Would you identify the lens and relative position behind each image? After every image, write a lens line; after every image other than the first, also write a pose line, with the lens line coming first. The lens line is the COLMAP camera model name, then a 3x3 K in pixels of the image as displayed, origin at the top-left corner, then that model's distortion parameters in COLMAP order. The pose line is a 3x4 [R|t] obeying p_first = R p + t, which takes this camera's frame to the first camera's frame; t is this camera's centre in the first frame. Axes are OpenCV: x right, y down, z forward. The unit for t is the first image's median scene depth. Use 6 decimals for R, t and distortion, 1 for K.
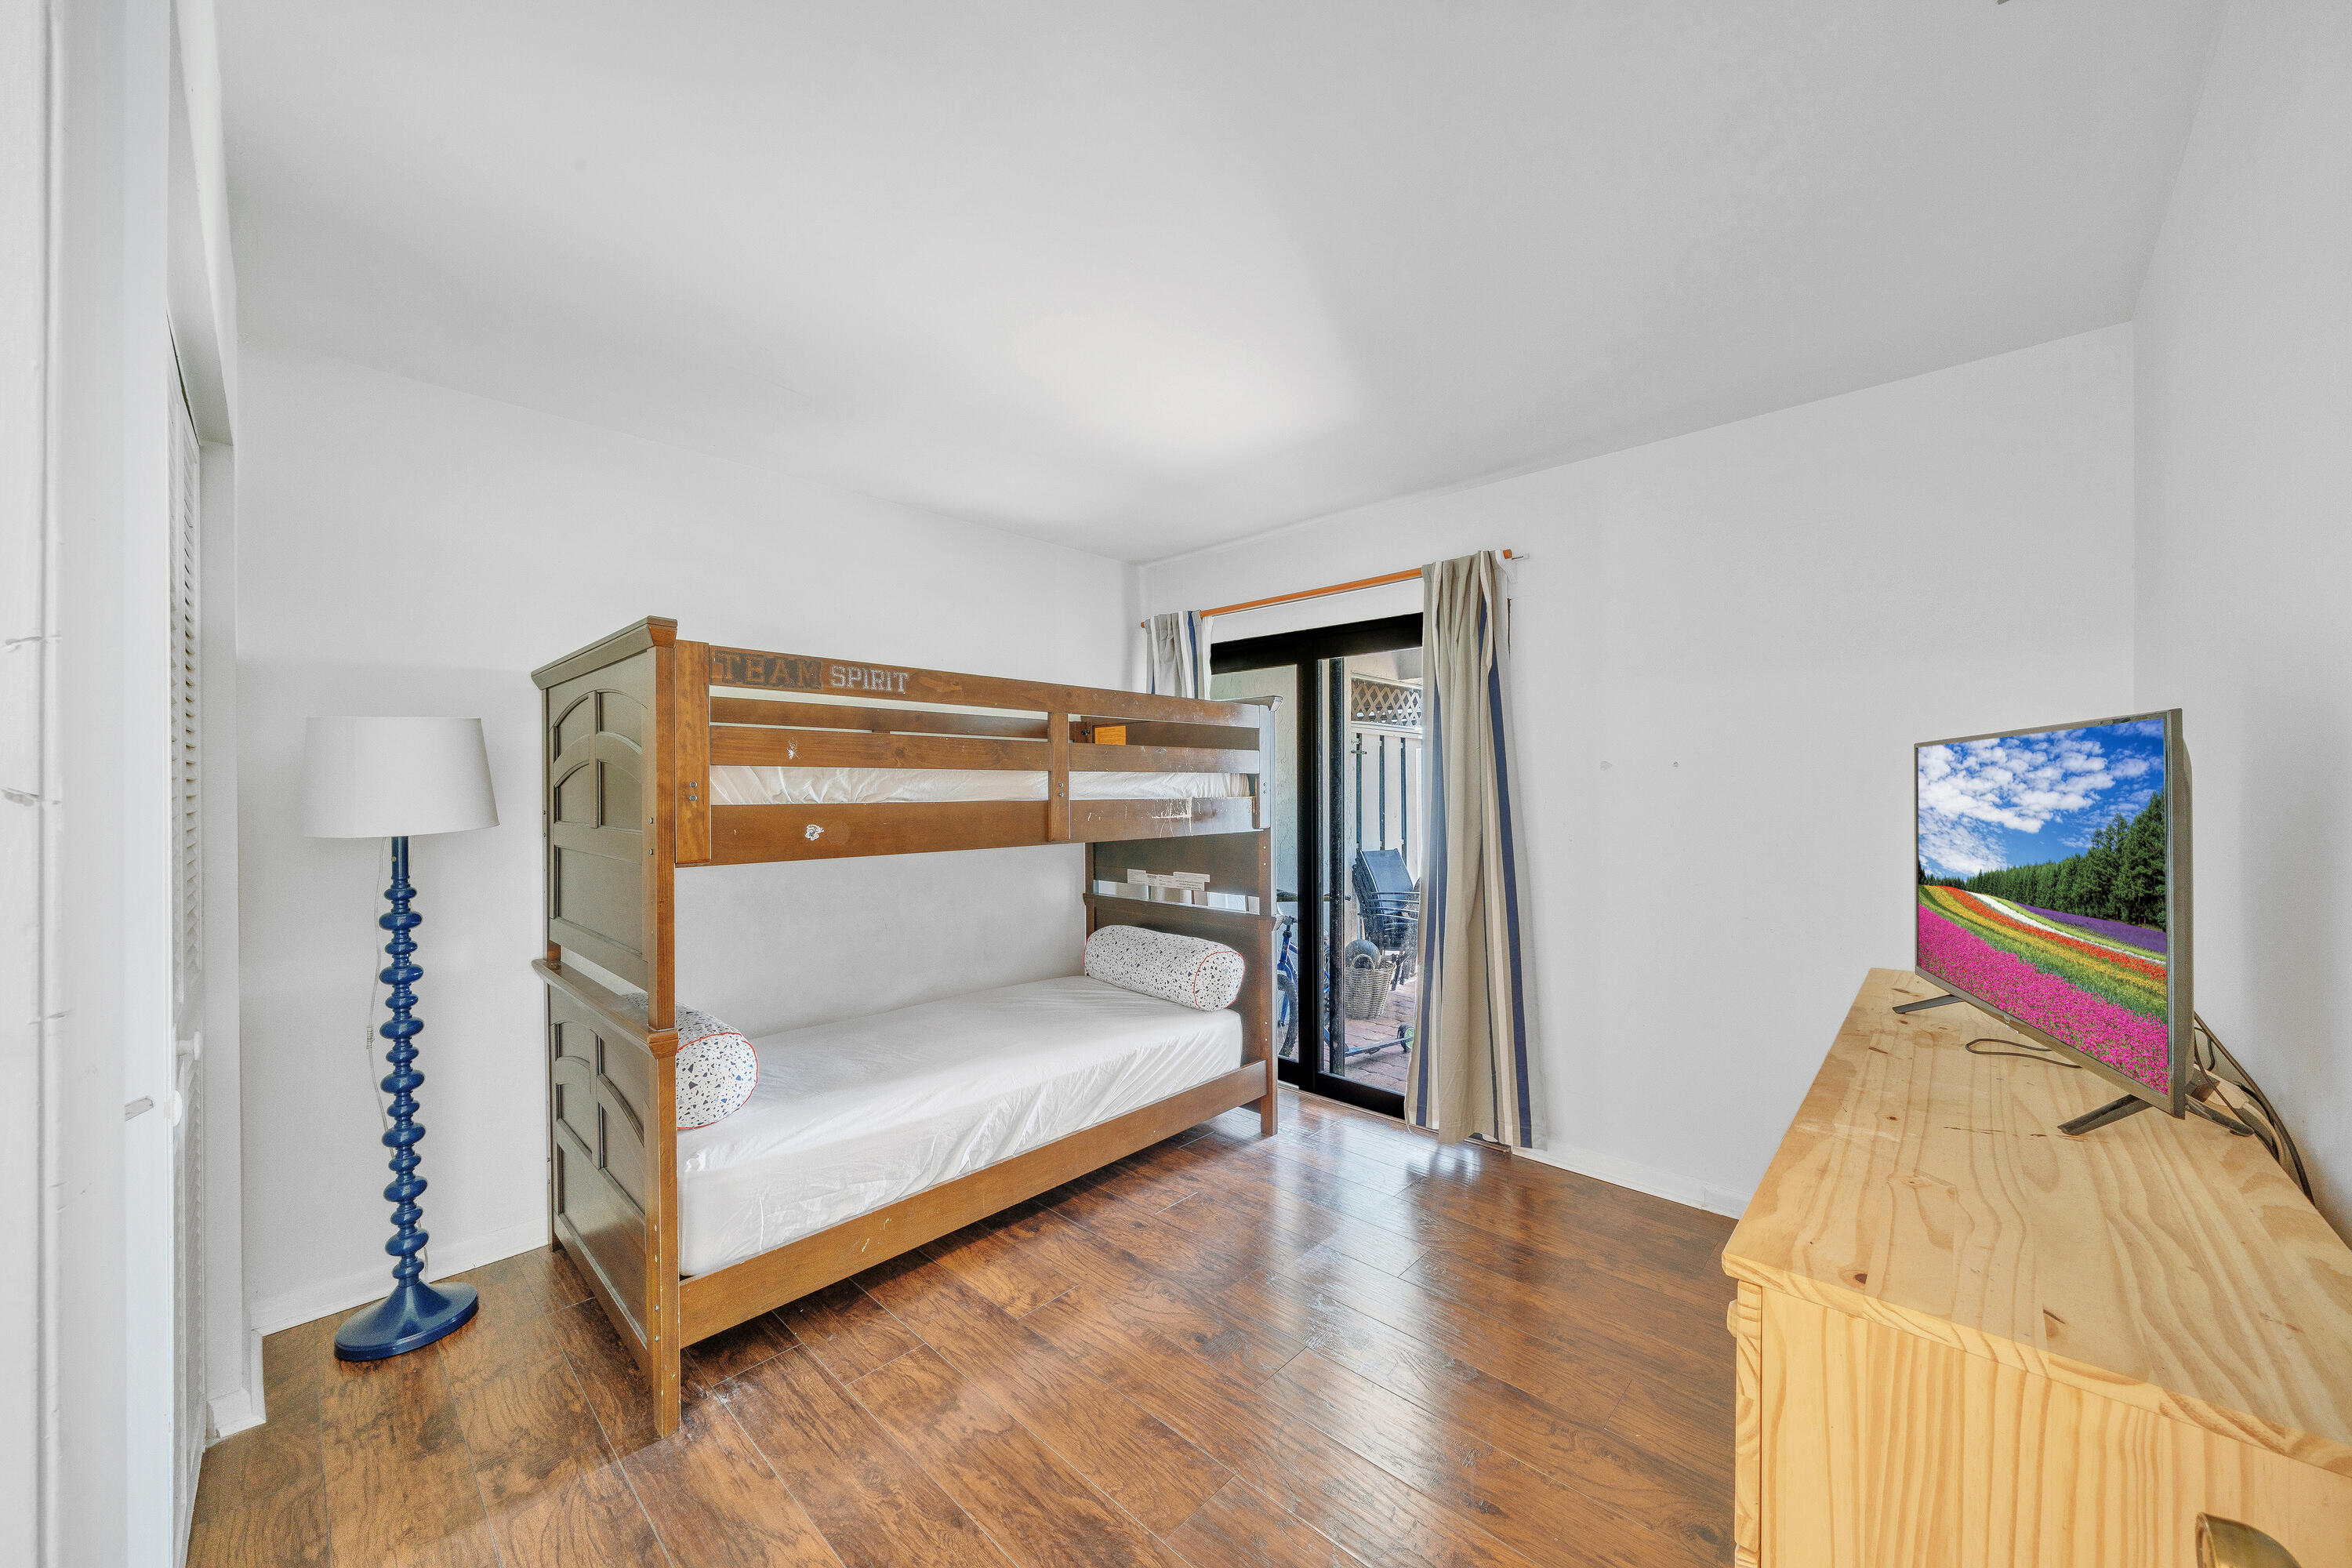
lens RADIAL K [[846.0, 0, 1160.0], [0, 846.0, 789.2], [0, 0, 1]] dist [0.000391, -0.000020]
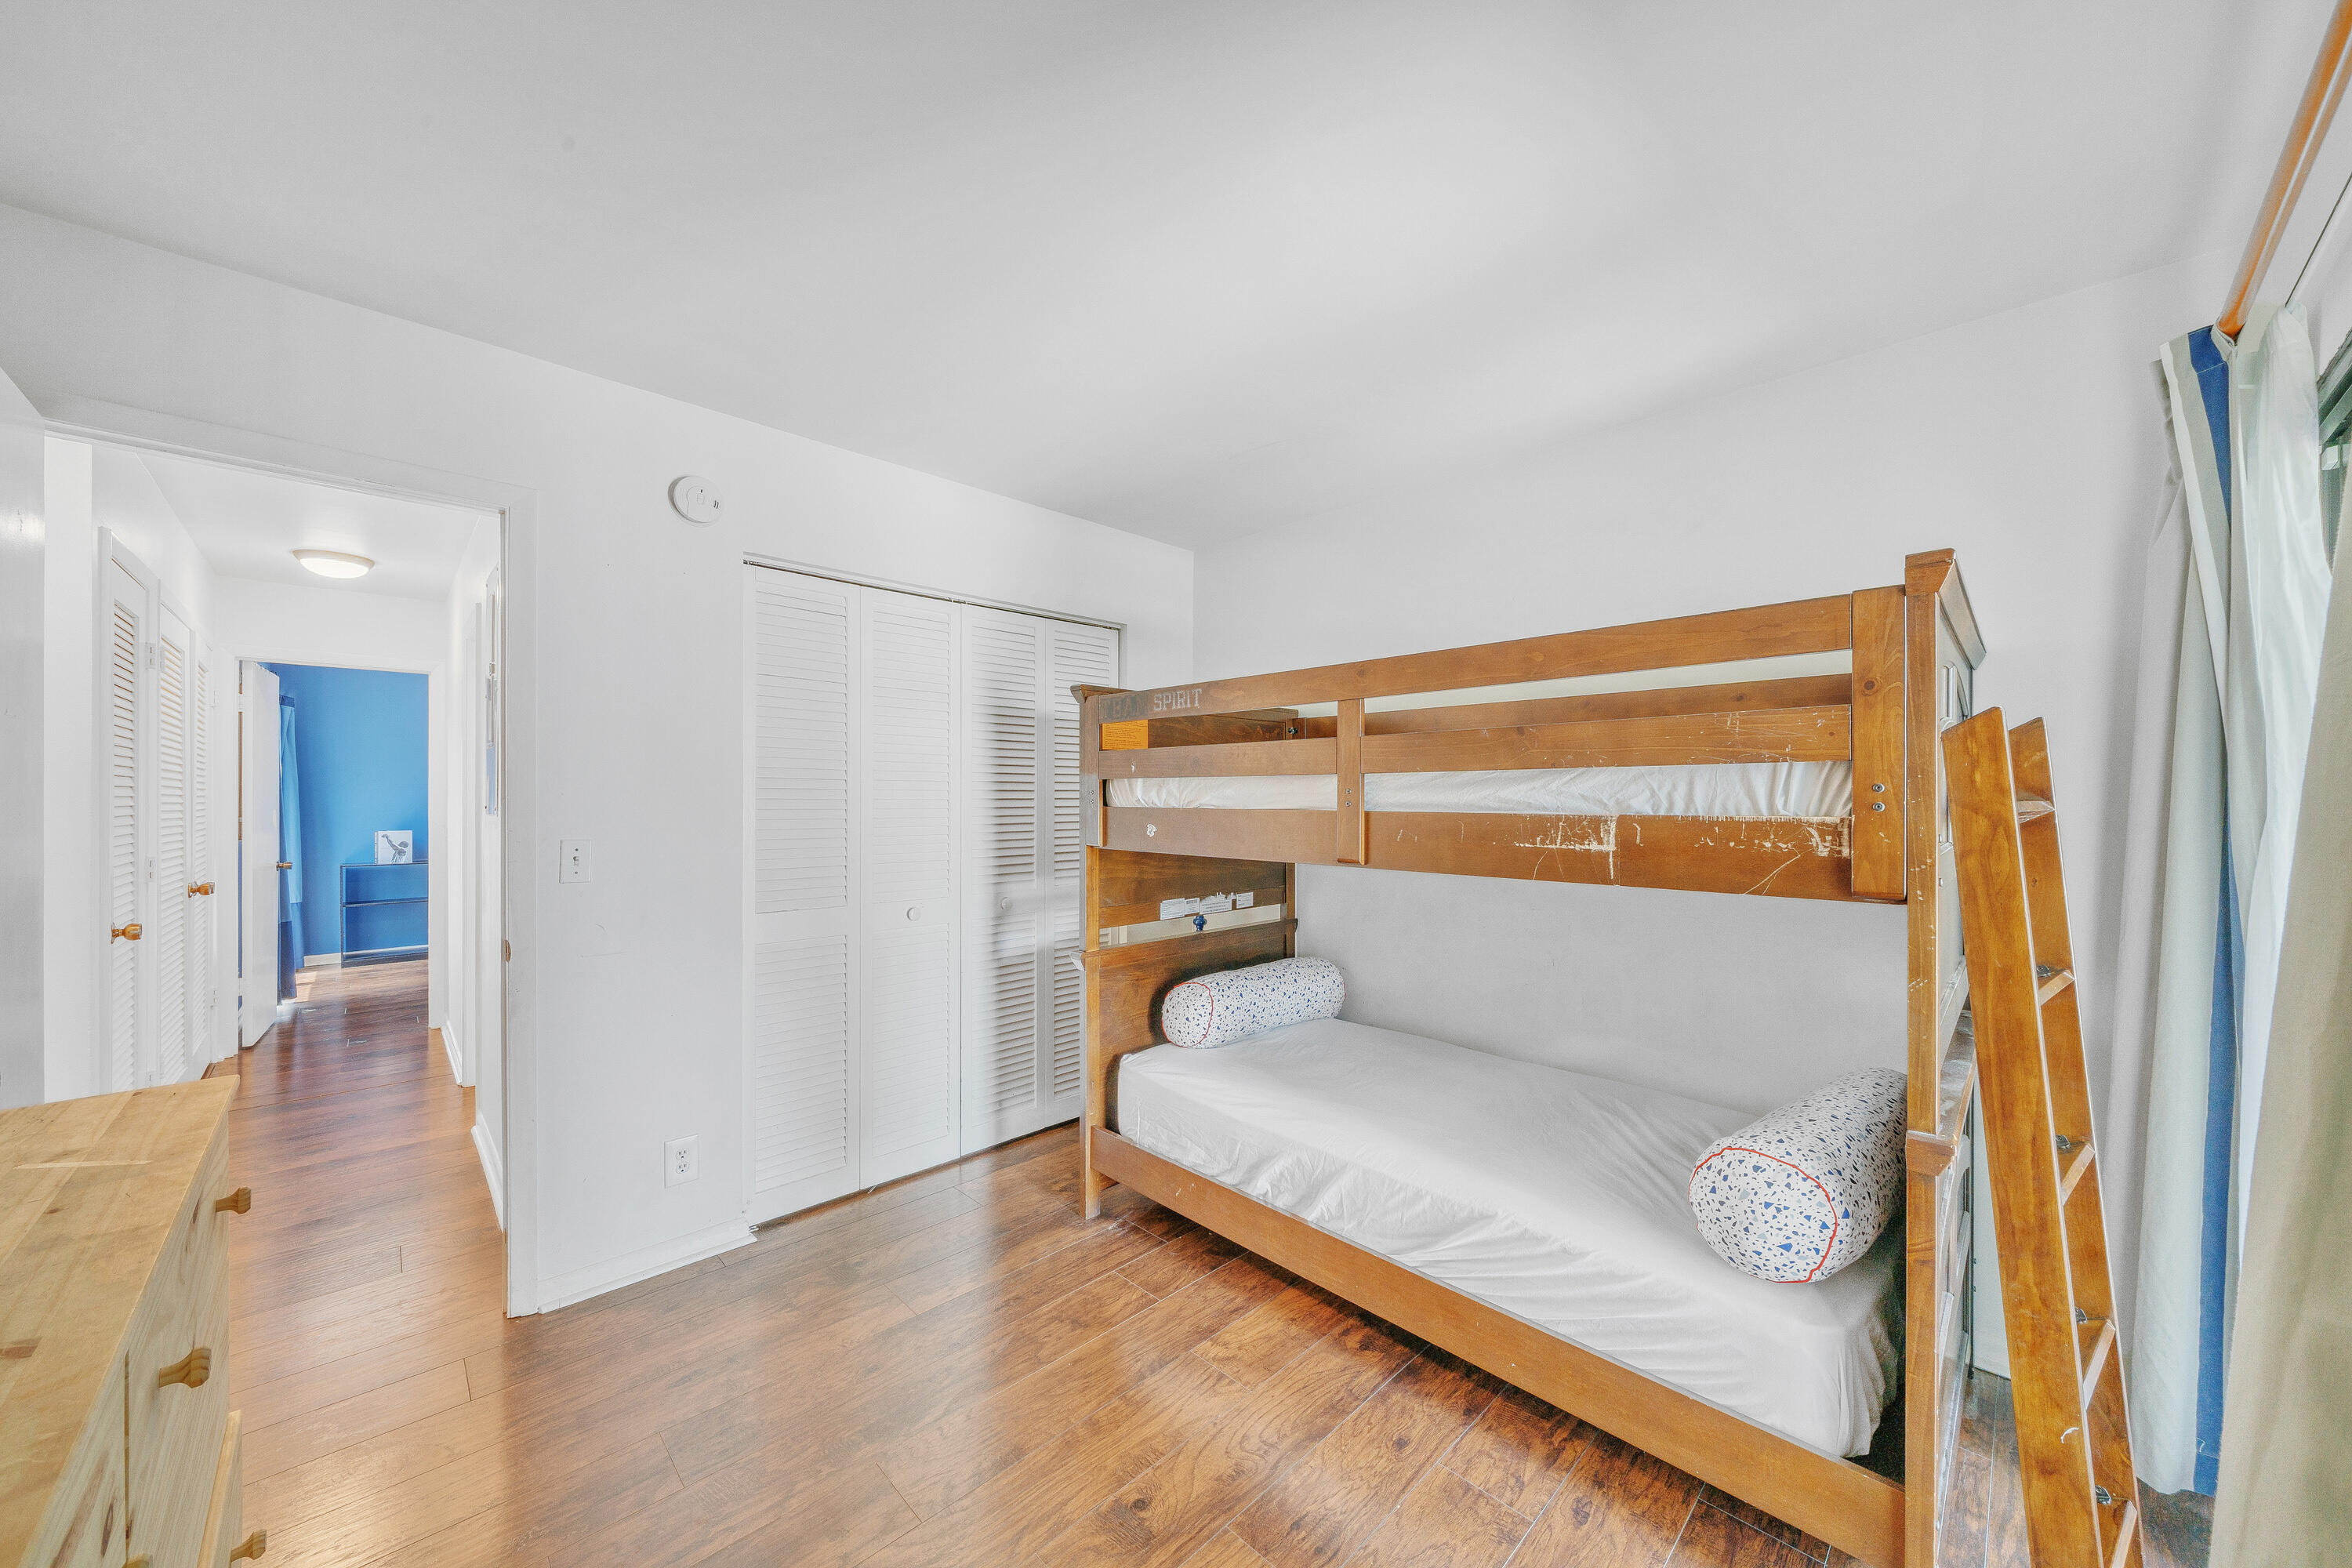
lens RADIAL K [[846.0, 0, 1162.5], [0, 846.0, 790.9], [0, 0, 1]] dist [0.000391, -0.000020]
pose [[-0.037584, 0.000259, -0.999293, 0.681048], [-0.000105, 1.000000, 0.000263, -0.006435], [0.999293, 0.000115, -0.037583, 0.865796]]
